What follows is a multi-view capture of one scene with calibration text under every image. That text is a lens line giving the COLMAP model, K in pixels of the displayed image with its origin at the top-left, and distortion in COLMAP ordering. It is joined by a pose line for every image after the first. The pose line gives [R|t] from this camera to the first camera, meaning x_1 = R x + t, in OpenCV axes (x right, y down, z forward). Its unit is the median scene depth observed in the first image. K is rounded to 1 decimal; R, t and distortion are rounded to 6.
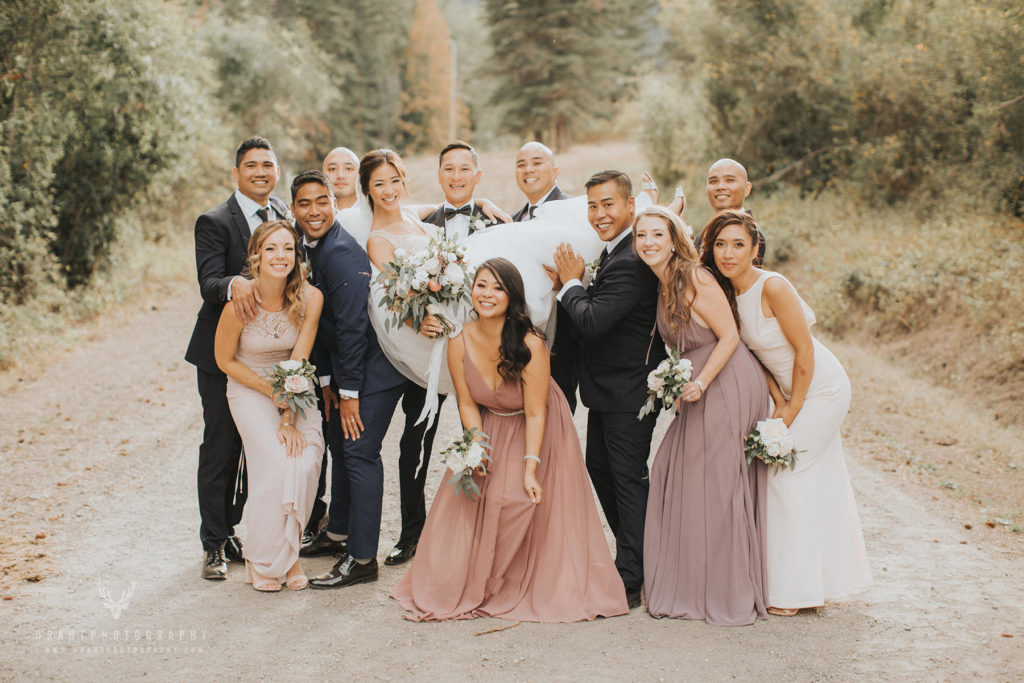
lens RADIAL K [[1657.1, 0, 512.0], [0, 1657.1, 341.5], [0, 0, 1]] dist [-0.145958, 0.156386]
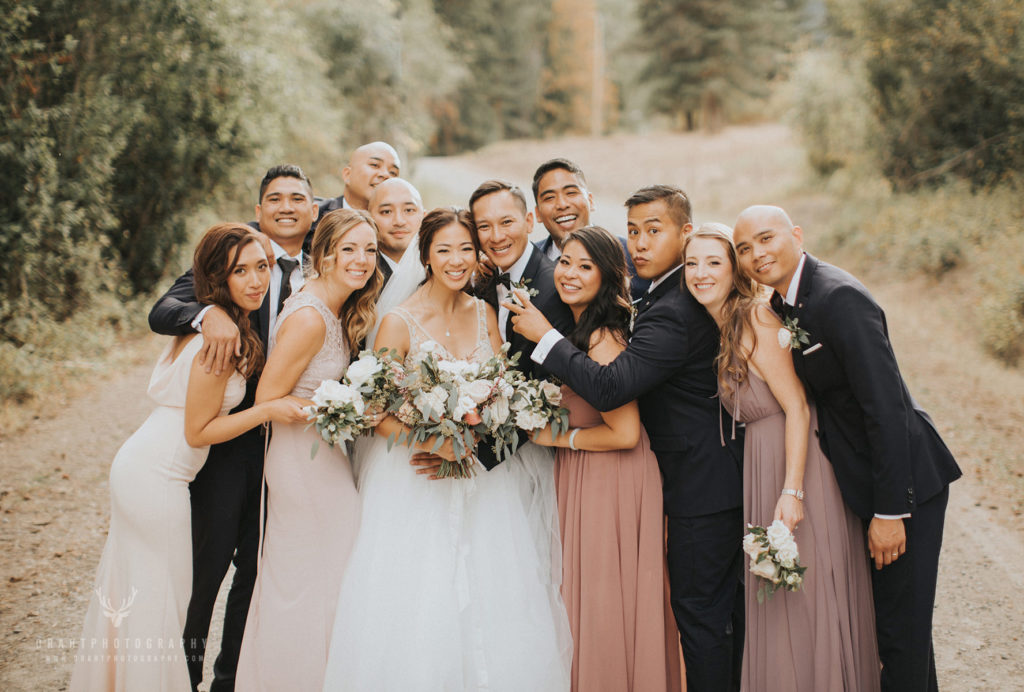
lens RADIAL K [[1769.9, 0, 543.7], [0, 1769.9, 313.1], [0, 0, 1]] dist [-0.148620, 0.179915]
pose [[0.997667, 0.007467, -0.067857, 0.010906], [-0.008279, 0.999897, -0.011688, -0.009929], [0.067763, 0.012222, 0.997627, 0.048536]]
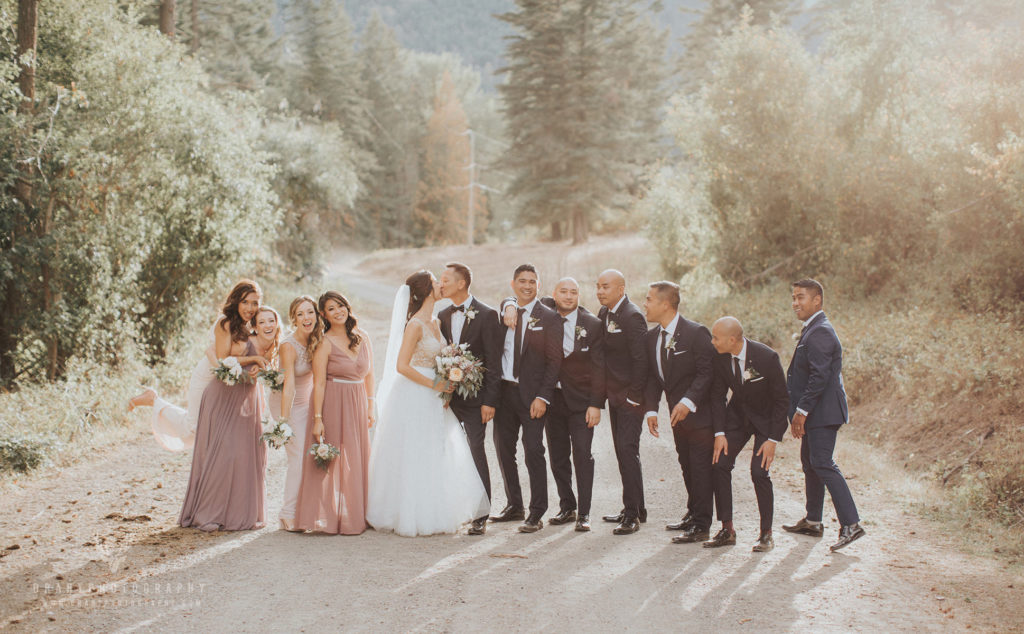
lens RADIAL K [[1705.9, 0, 510.0], [0, 1705.9, 338.7], [0, 0, 1]] dist [-0.127015, -0.076229]
pose [[0.999920, 0.005380, -0.011486, 0.000700], [-0.006013, 0.998423, -0.055808, 0.009726], [0.011168, 0.055873, 0.998375, -0.141377]]
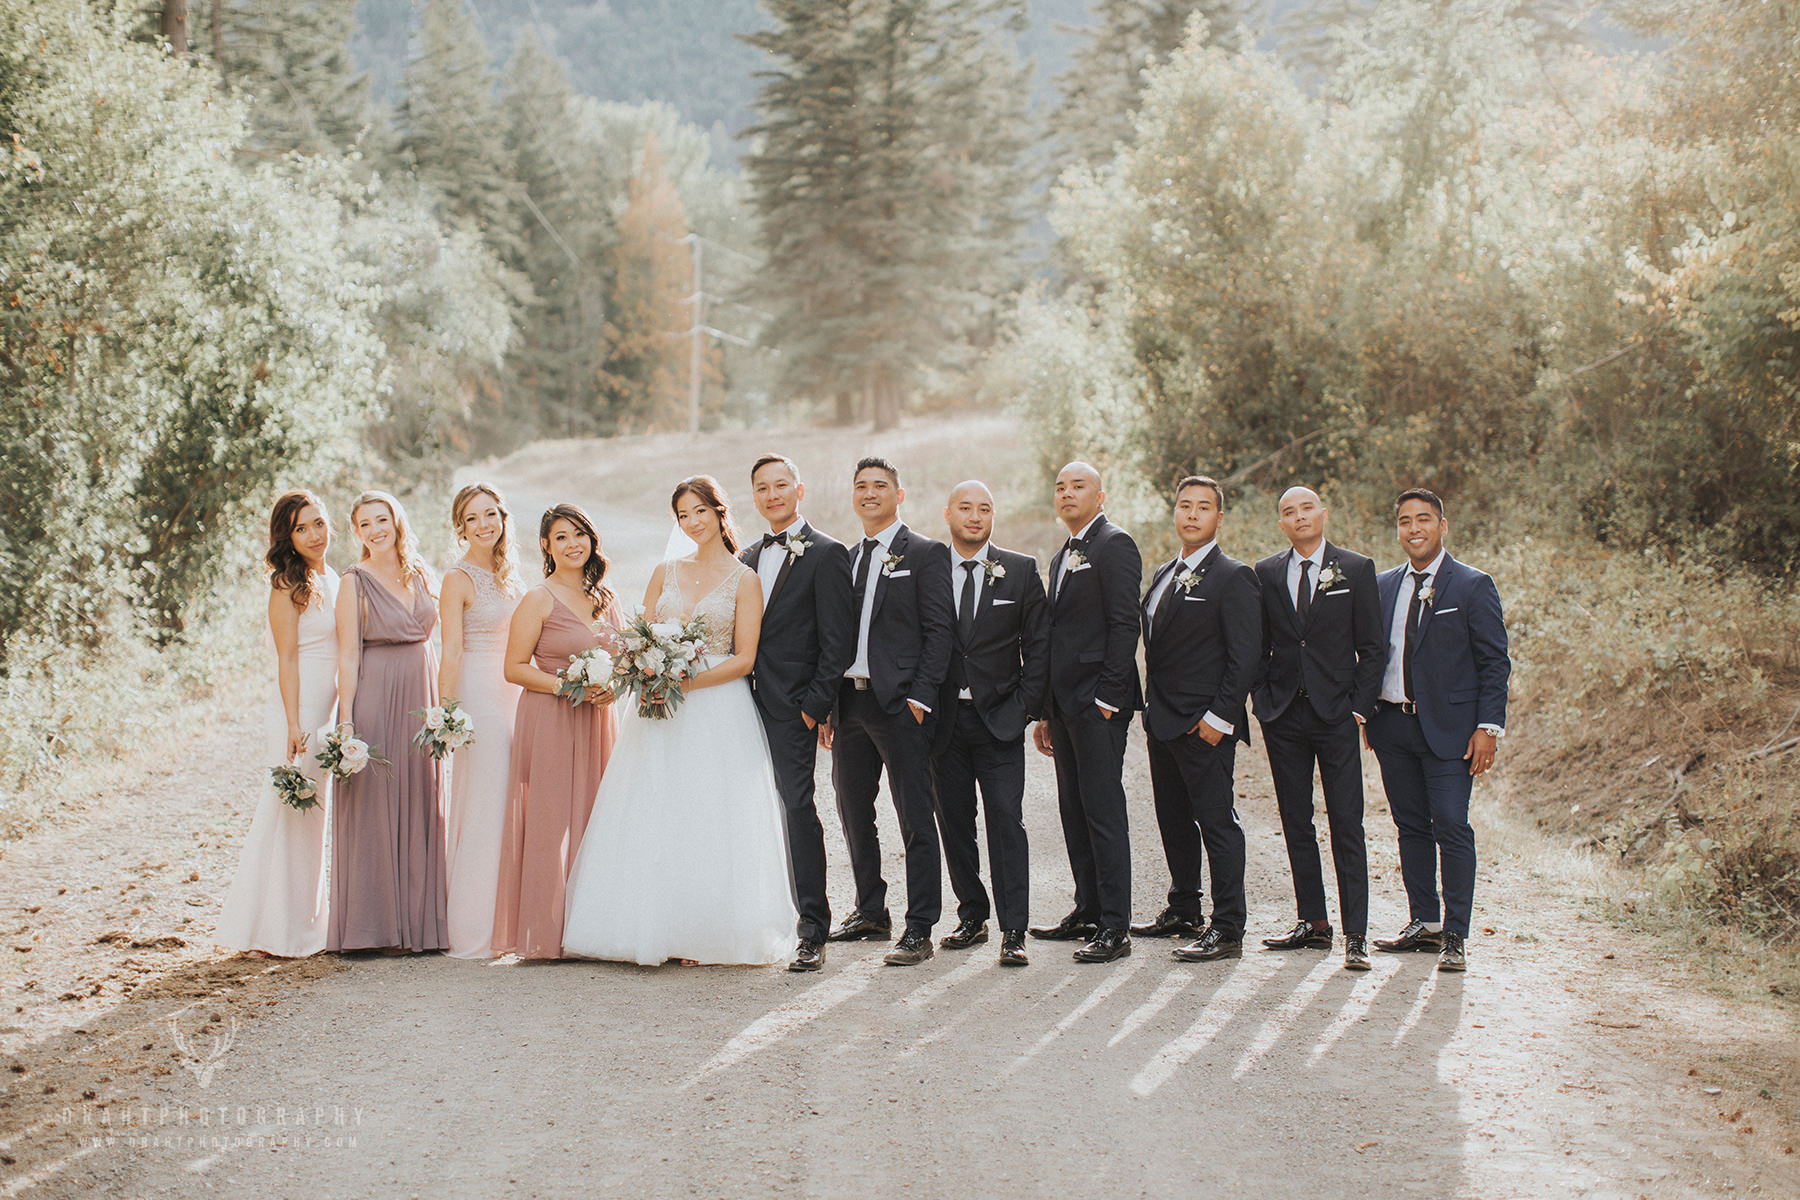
lens RADIAL K [[2912.9, 0, 900.0], [0, 2912.9, 600.0], [0, 0, 1]] dist [-0.145958, 0.156386]
pose [[0.999269, 0.001744, 0.038192, -0.012694], [0.000309, 0.998557, -0.053702, 0.007069], [-0.038230, 0.053675, 0.997826, -0.106412]]
